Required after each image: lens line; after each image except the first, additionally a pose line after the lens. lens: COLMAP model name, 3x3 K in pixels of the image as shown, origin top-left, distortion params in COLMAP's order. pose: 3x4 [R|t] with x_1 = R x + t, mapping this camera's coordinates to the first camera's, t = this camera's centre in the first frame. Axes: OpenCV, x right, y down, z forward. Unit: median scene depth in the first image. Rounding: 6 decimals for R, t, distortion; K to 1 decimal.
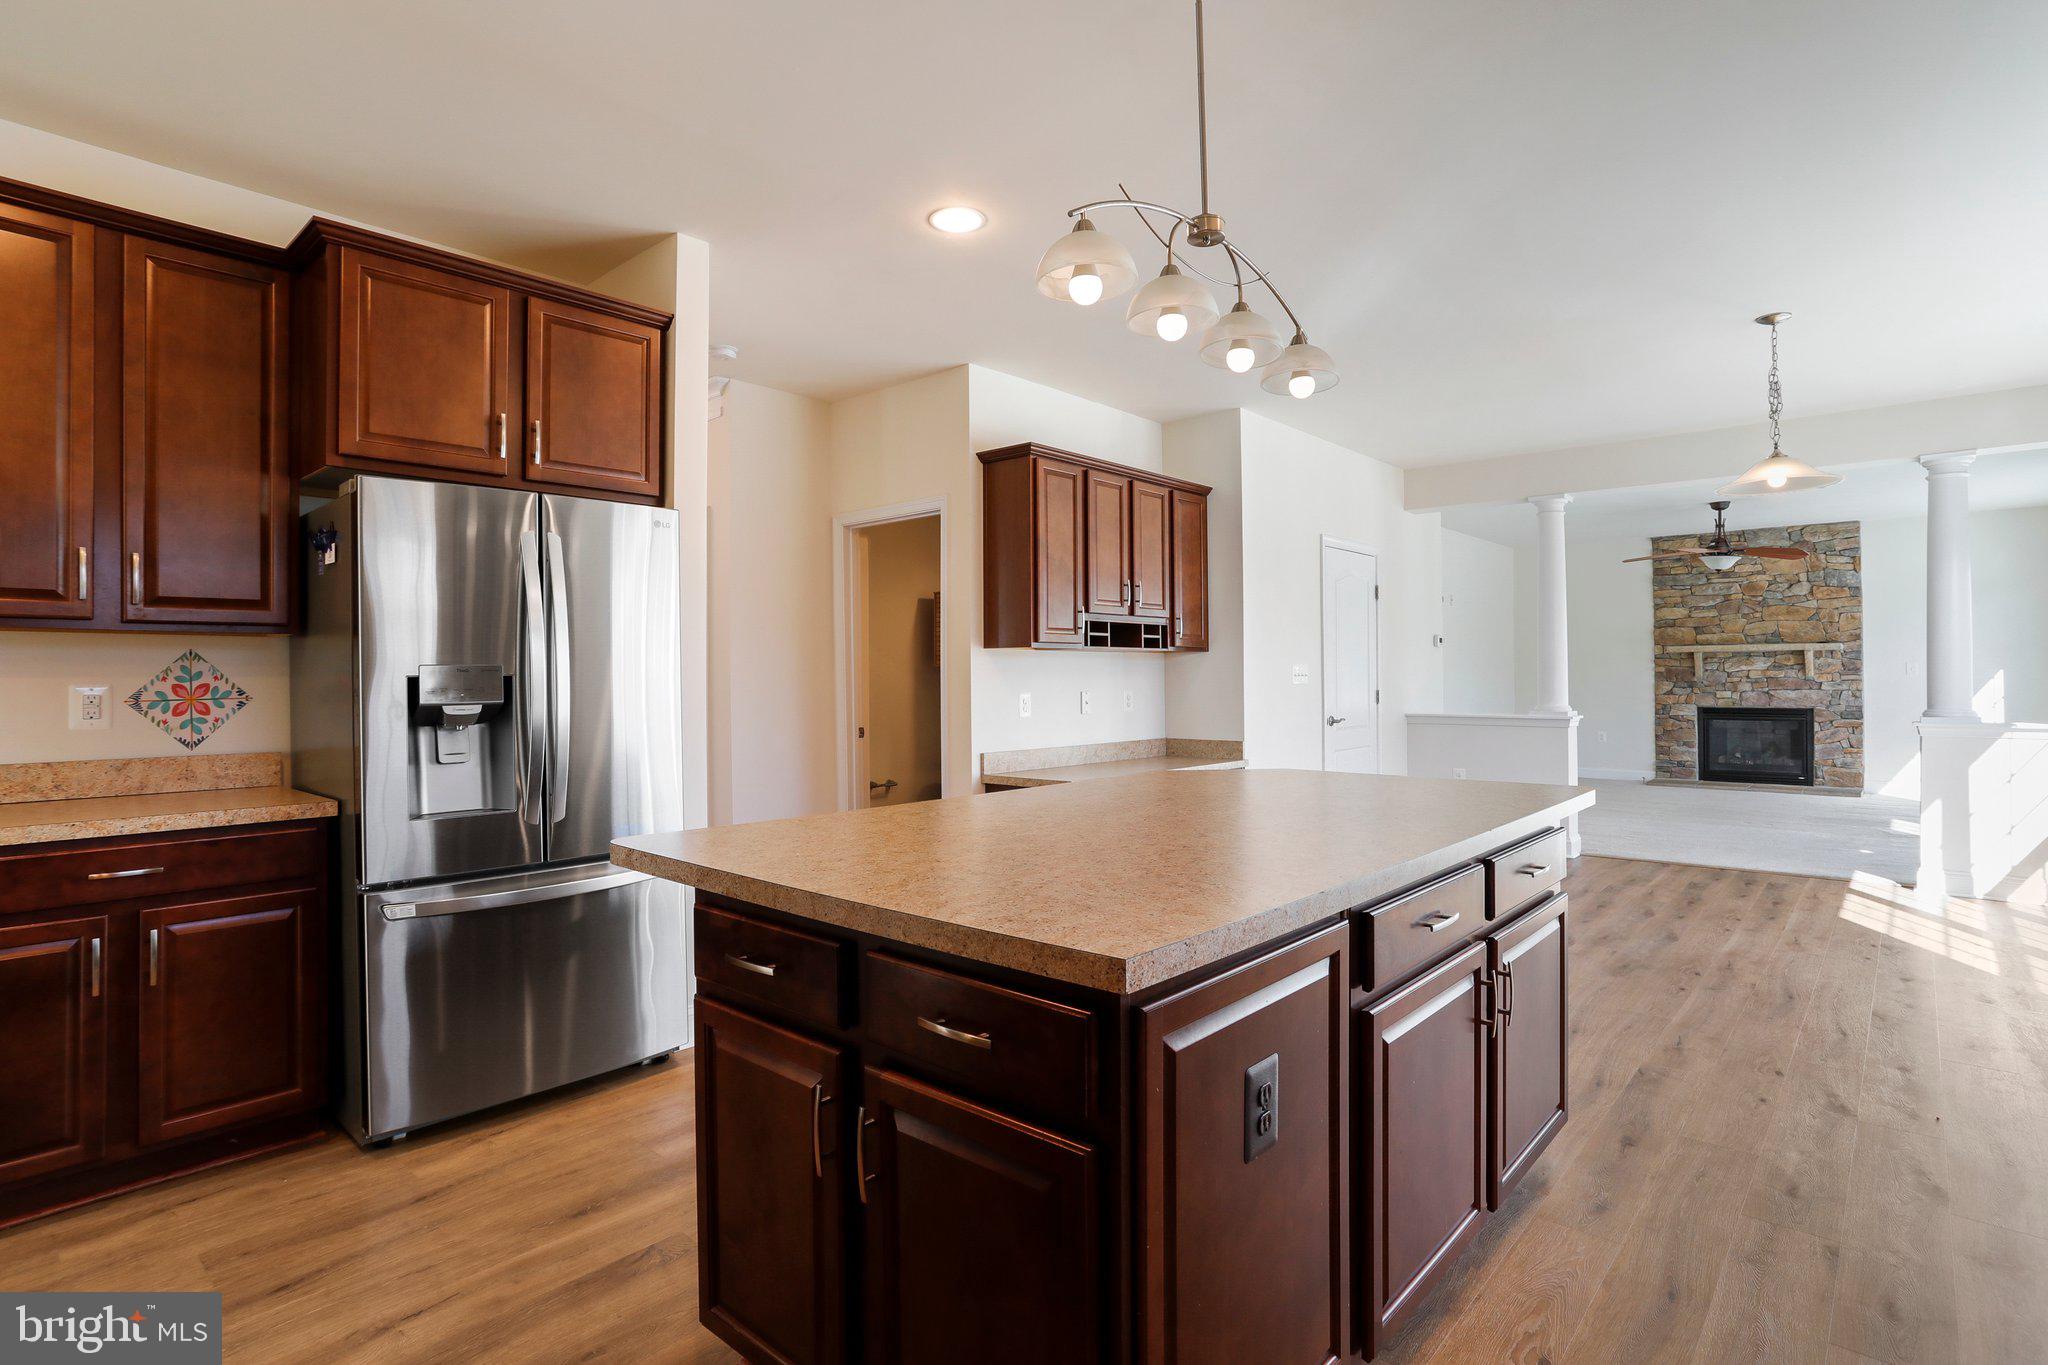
lens RADIAL K [[1063.0, 0, 1038.4], [0, 1063.0, 662.9], [0, 0, 1]] dist [-0.037216, 0.029407]
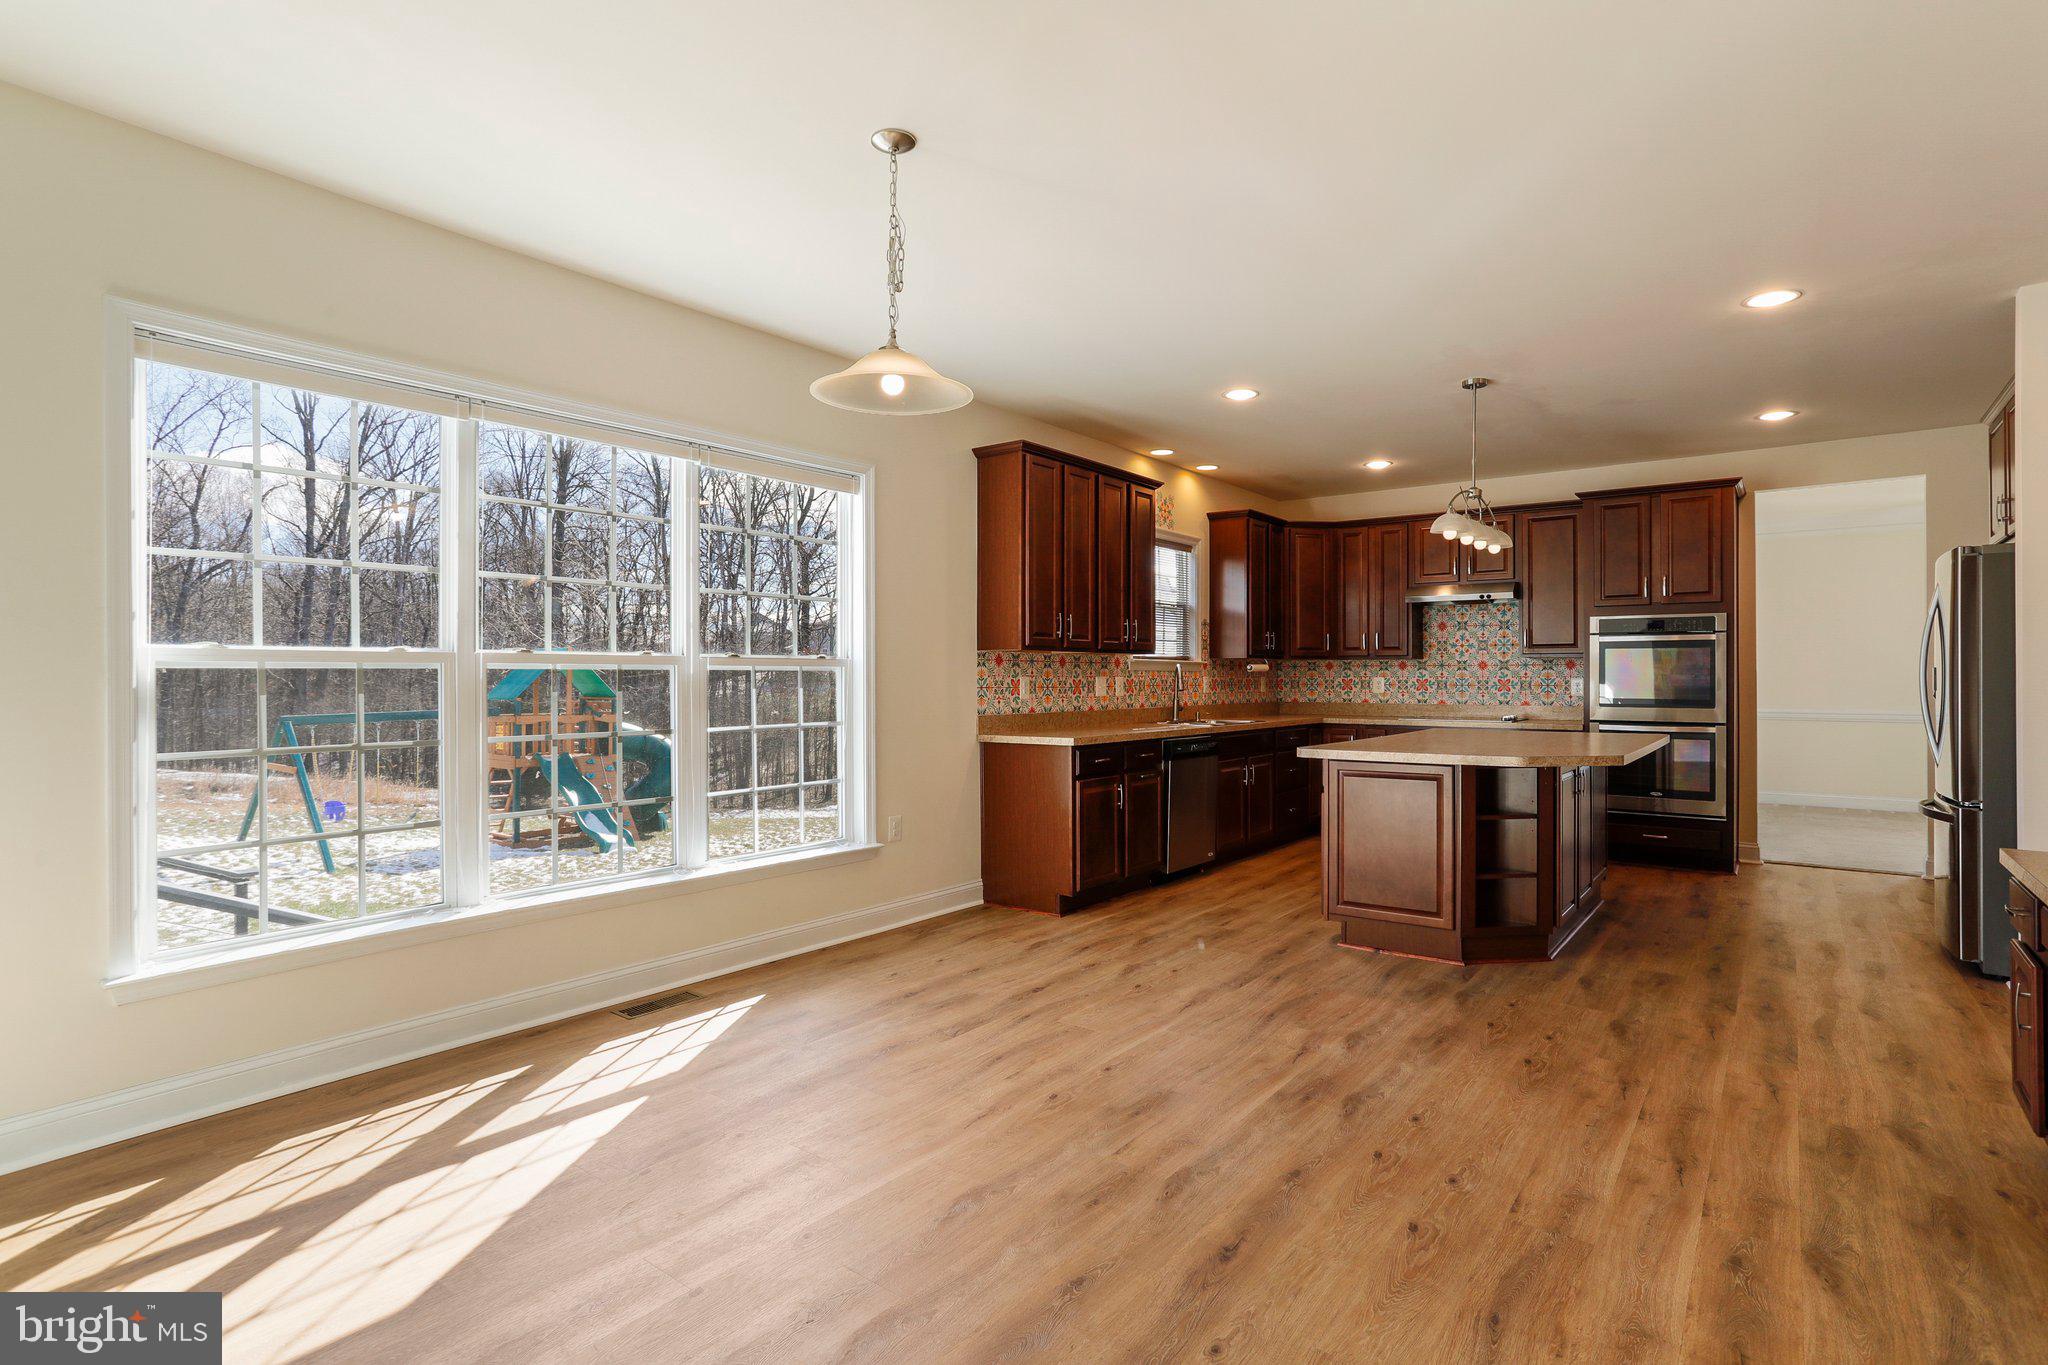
lens RADIAL K [[999.9, 0, 1032.6], [0, 999.9, 669.9], [0, 0, 1]] dist [-0.041200, 0.028183]
pose [[-0.999324, 0.007524, -0.035990, 0.278564], [0.008353, 0.999701, -0.022962, 0.007838], [0.035807, -0.023248, -0.999088, 0.713391]]
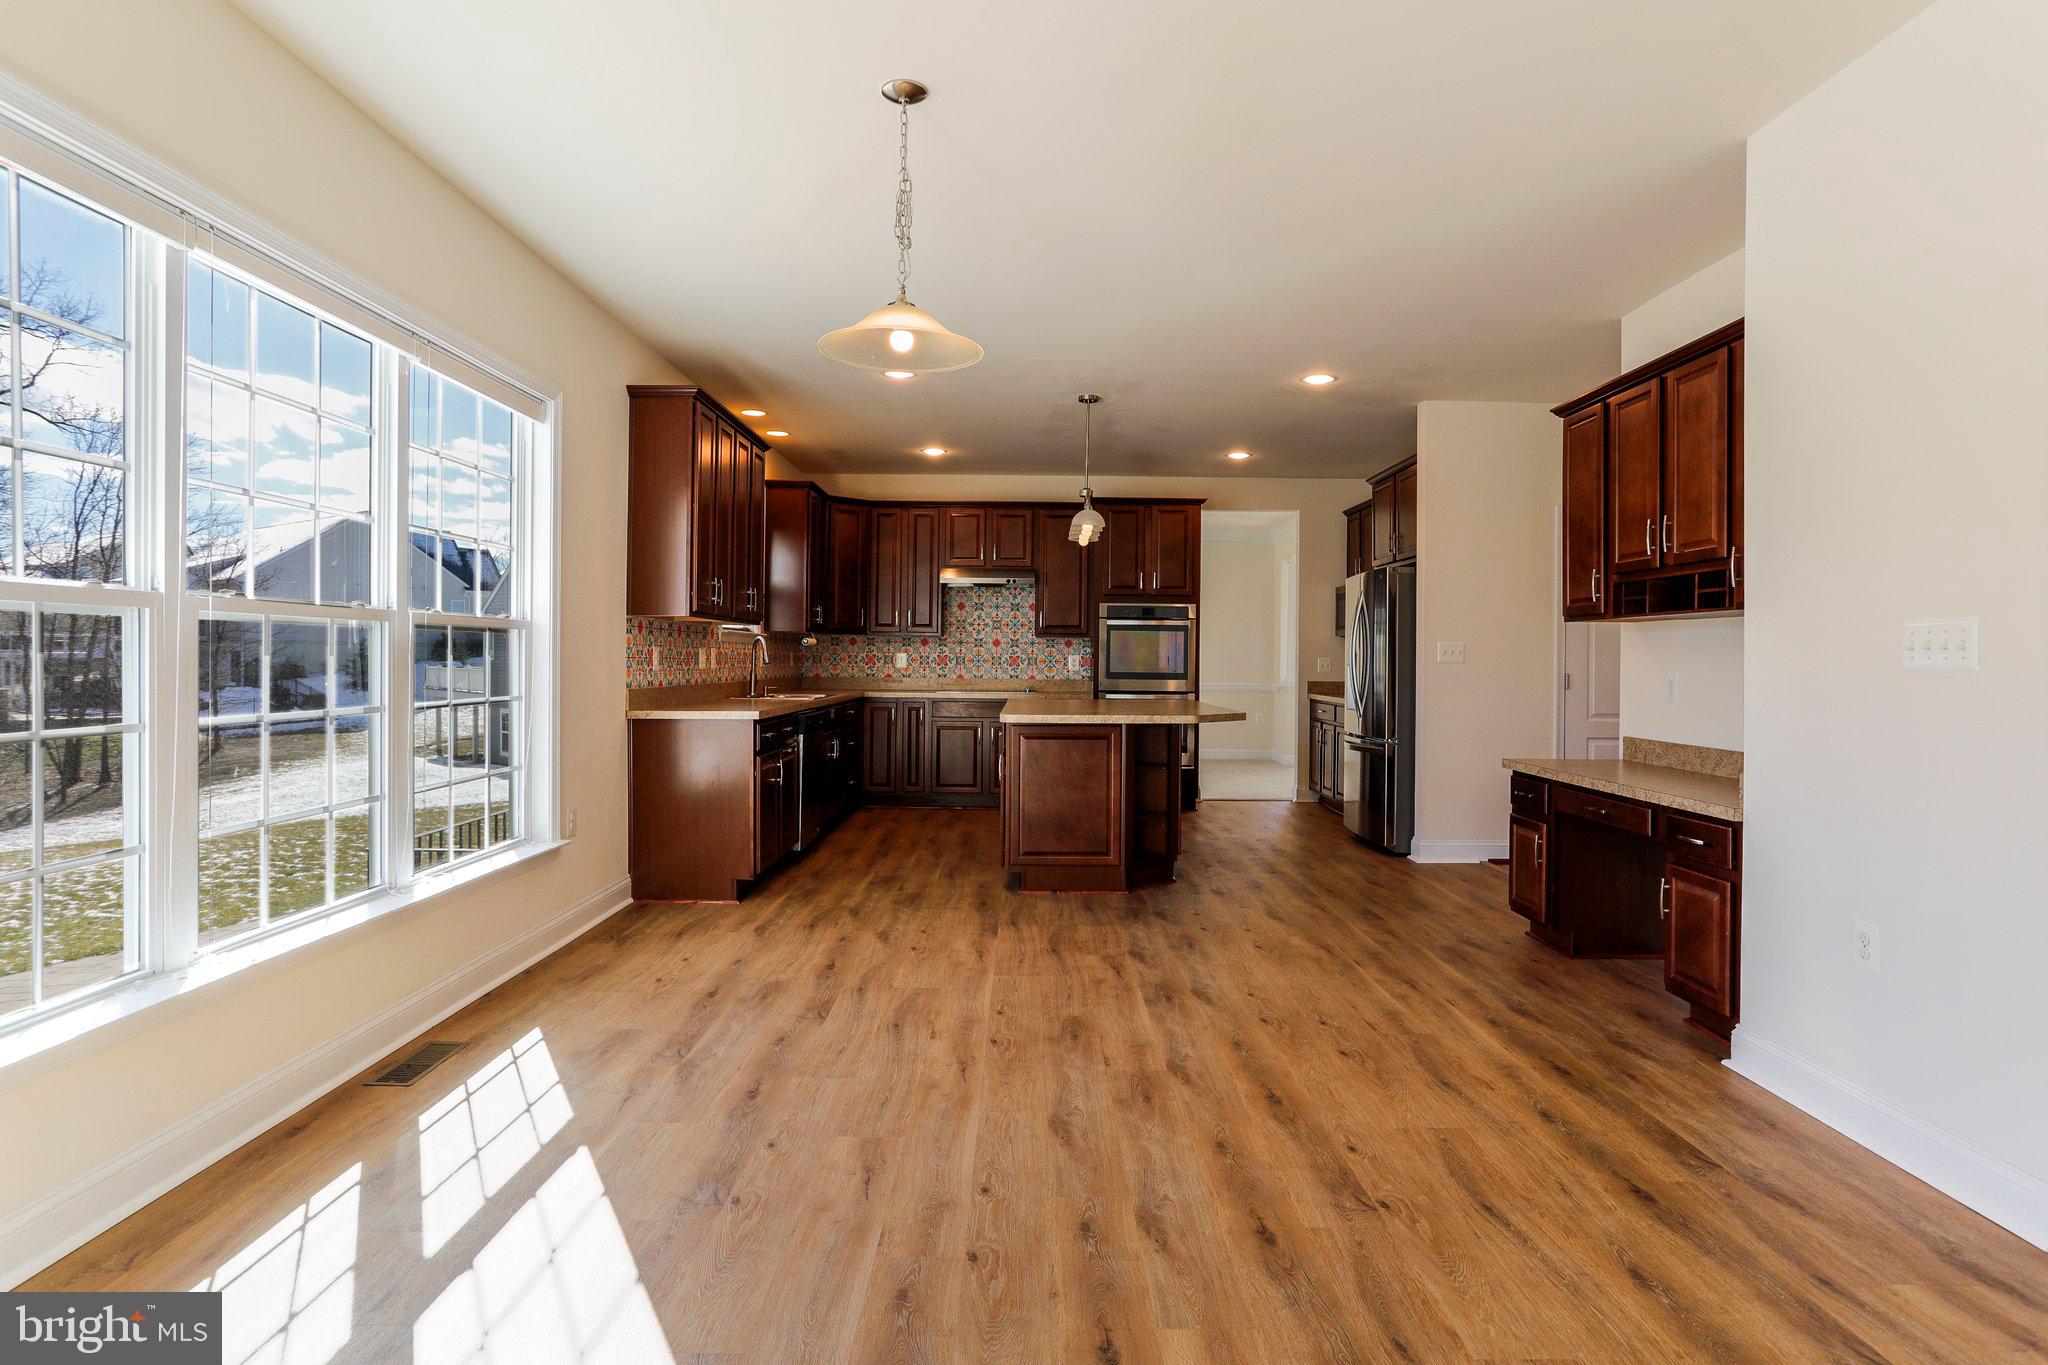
lens RADIAL K [[1063.0, 0, 1011.3], [0, 1063.0, 672.7], [0, 0, 1]] dist [-0.037216, 0.029407]
pose [[-0.778184, 0.009083, -0.627971, 0.463462], [0.007022, 0.999959, 0.005761, 0.010046], [0.627998, 0.000073, -0.778215, 0.679514]]
